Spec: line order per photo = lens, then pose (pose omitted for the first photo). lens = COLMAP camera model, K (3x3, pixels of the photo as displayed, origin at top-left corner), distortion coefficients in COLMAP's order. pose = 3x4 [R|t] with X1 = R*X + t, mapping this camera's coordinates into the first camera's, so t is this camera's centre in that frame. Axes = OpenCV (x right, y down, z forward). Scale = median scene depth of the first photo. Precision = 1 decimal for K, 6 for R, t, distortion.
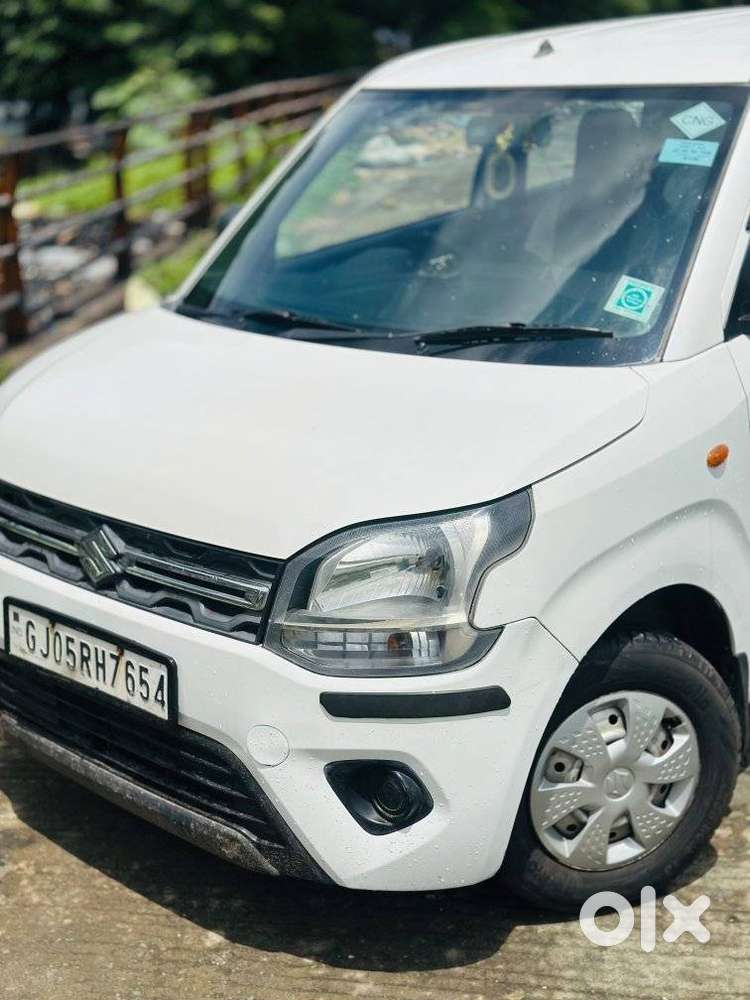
lens RADIAL K [[1510.4, 0, 309.9], [0, 1510.4, 500.6], [0, 0, 1]] dist [0.010320, -0.021499]
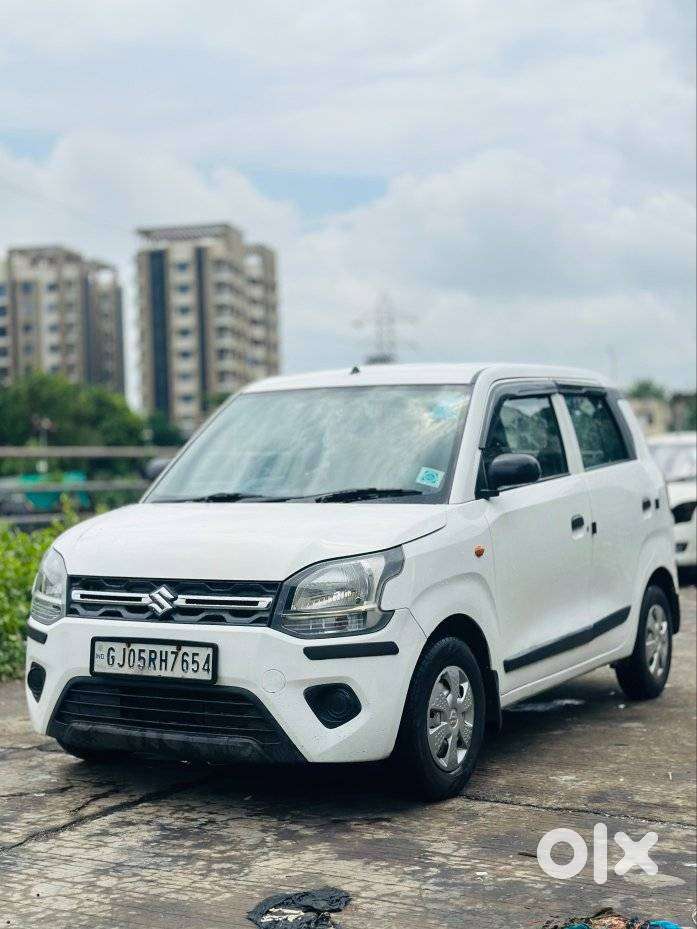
lens RADIAL K [[1466.1, 0, 348.5], [0, 1466.1, 464.5], [0, 0, 1]] dist [0.025466, 0.010737]
pose [[0.963618, 0.029661, 0.265632, -0.409763], [0.053272, 0.952571, -0.299618, 0.434460], [-0.261920, 0.302868, 0.916334, -0.741257]]
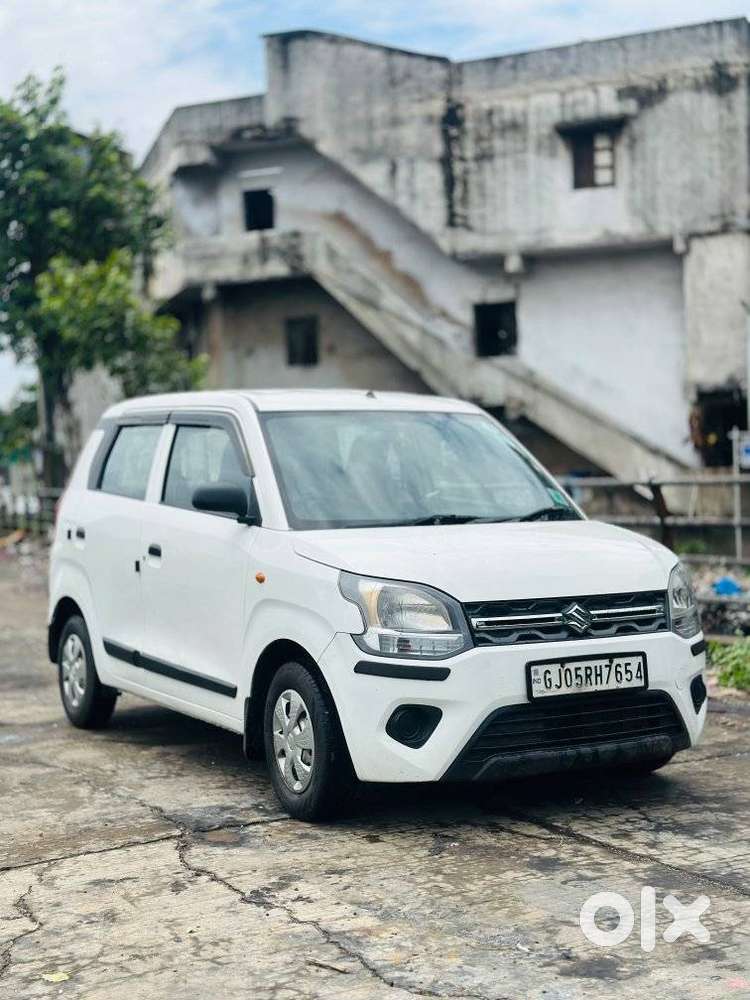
lens RADIAL K [[1578.2, 0, 375.0], [0, 1578.2, 500.0], [0, 0, 1]] dist [0.025466, 0.010737]
pose [[0.249583, 0.024017, 0.968056, -2.135979], [0.293123, 0.950918, -0.099164, 0.018459], [-0.922923, 0.308509, 0.230293, 0.771214]]
